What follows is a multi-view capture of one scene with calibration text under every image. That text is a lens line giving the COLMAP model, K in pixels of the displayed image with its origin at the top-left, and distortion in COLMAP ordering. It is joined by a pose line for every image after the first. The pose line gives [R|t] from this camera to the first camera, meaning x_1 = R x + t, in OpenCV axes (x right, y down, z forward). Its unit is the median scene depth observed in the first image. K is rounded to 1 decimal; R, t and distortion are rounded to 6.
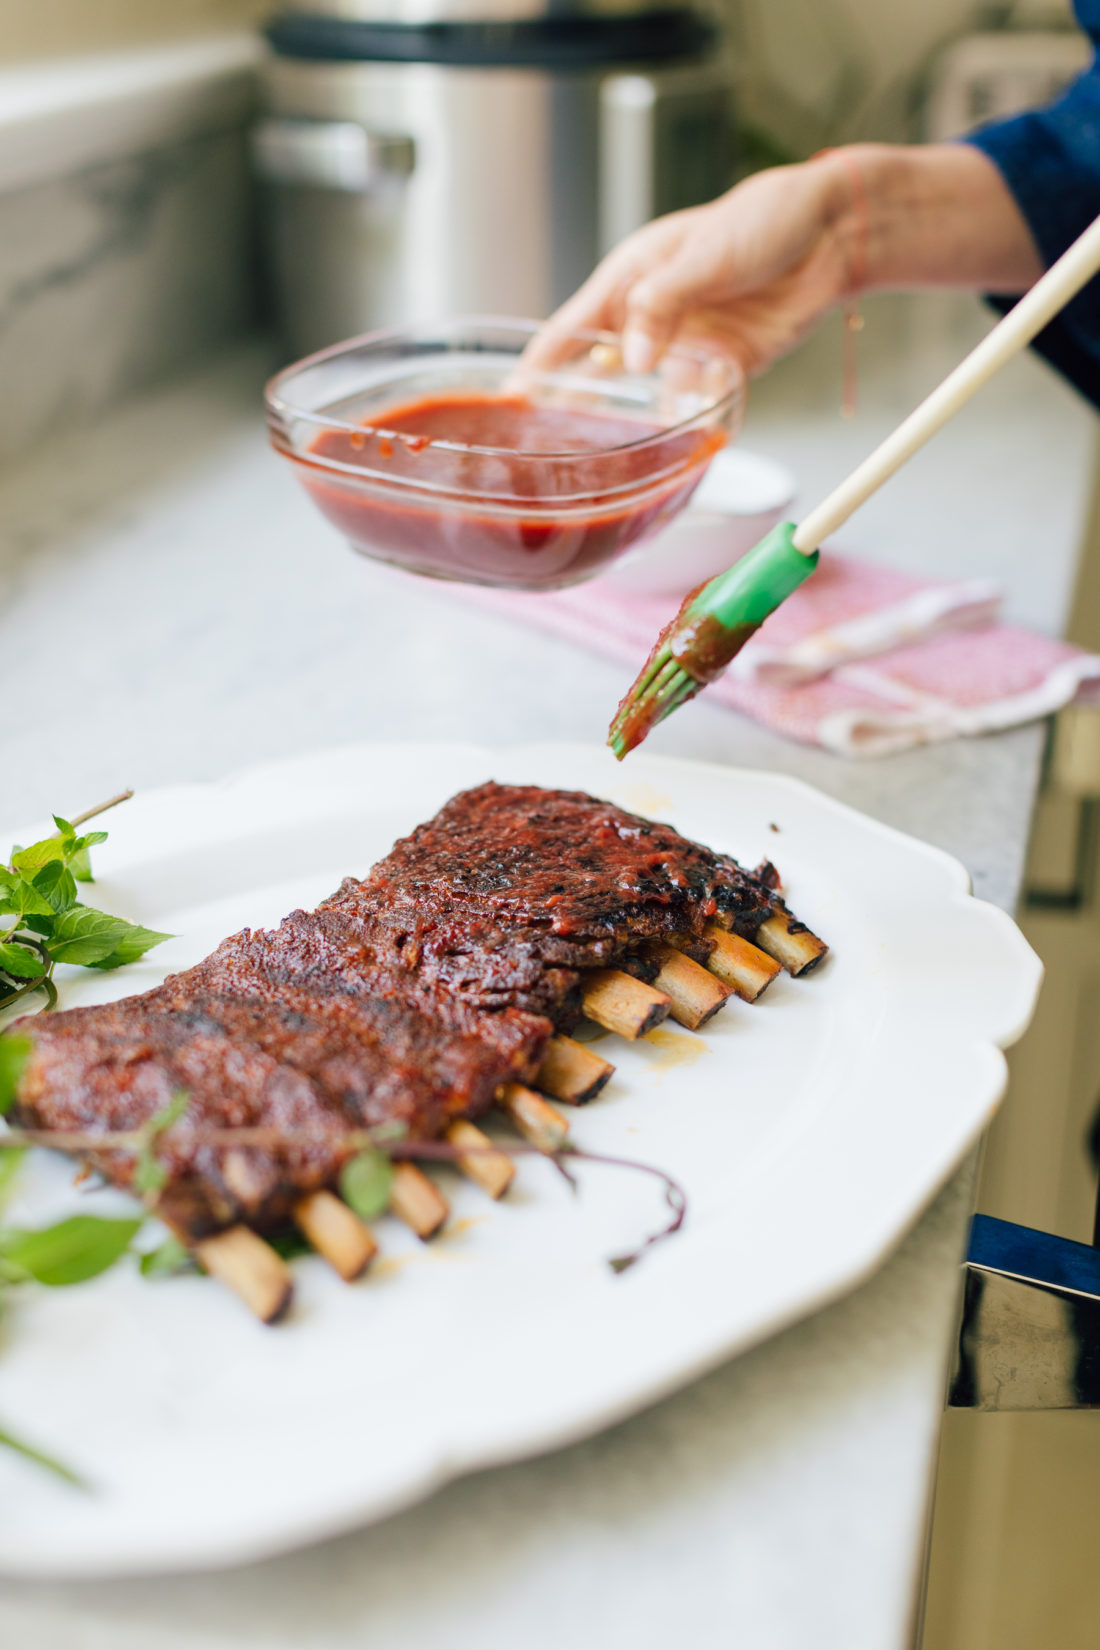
lens RADIAL K [[2821.5, 0, 550.0], [0, 2821.5, 825.0], [0, 0, 1]] dist [0.345090, 0.046894]
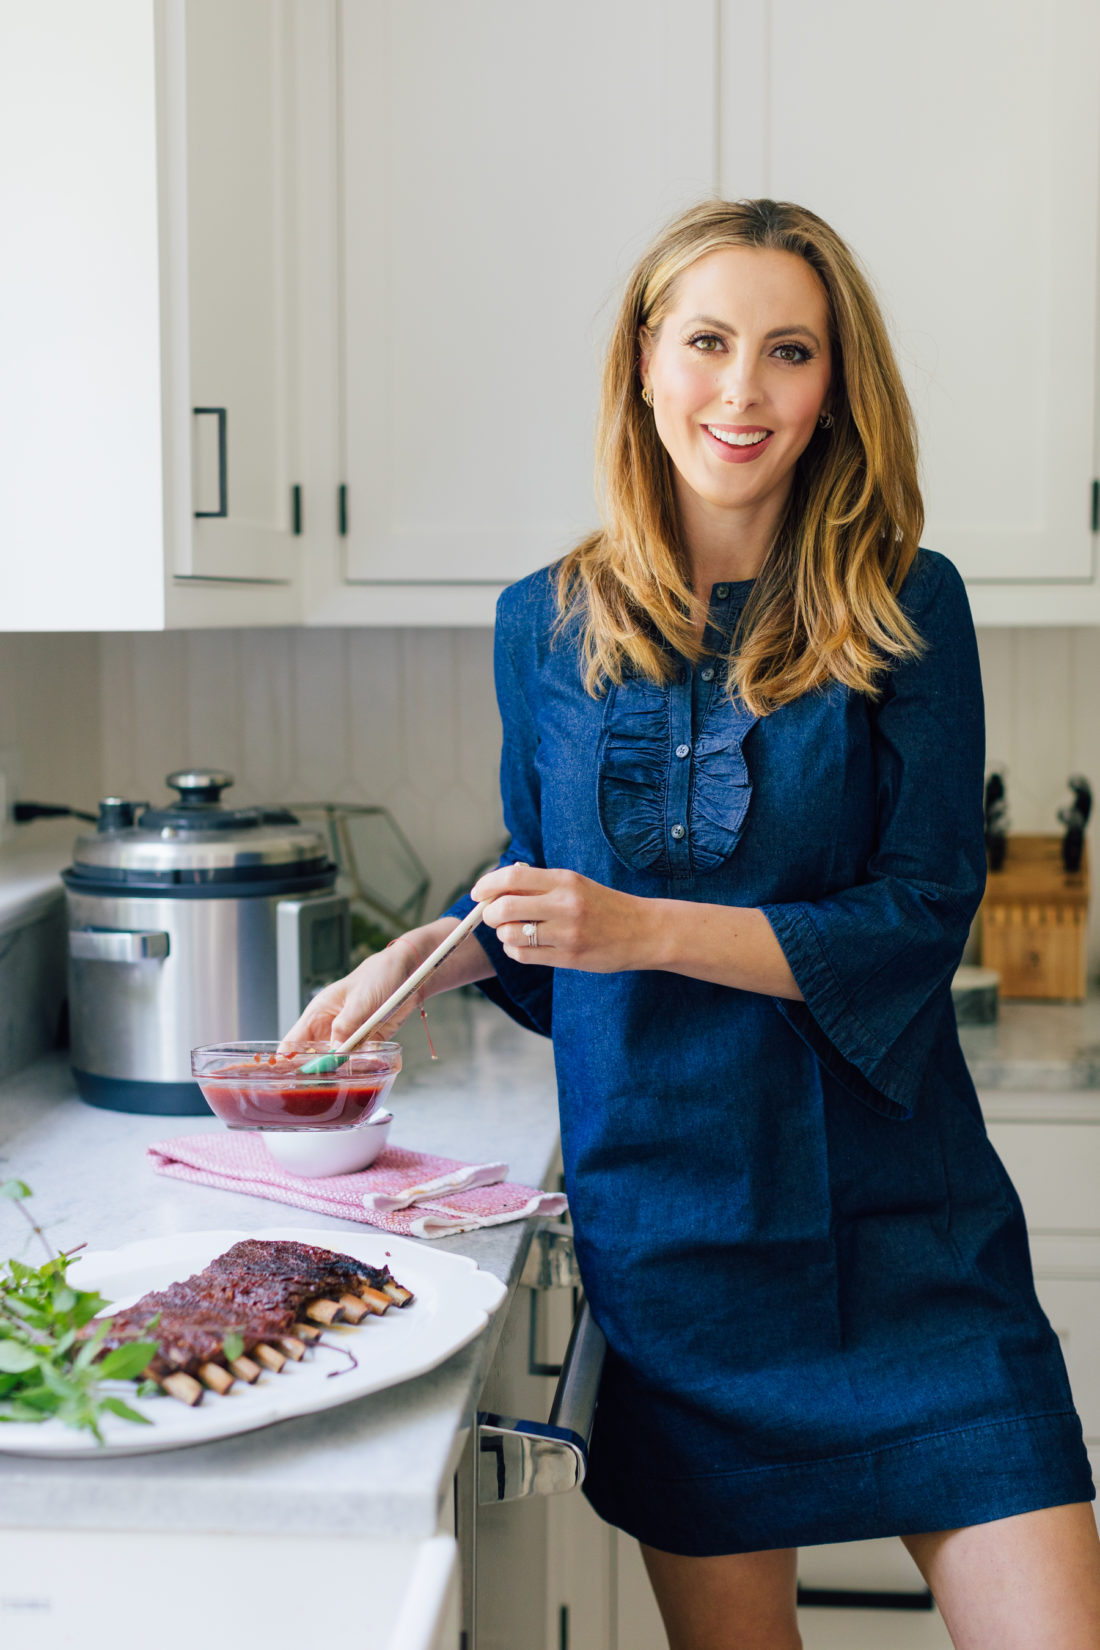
lens RADIAL K [[2842.6, 0, 550.0], [0, 2842.6, 855.3], [0, 0, 1]] dist [-0.047755, -0.039757]
pose [[0.990198, -0.018383, 0.138458, -0.100352], [0.052116, 0.968338, -0.244142, 0.266336], [-0.129586, 0.248965, 0.959804, -1.268683]]
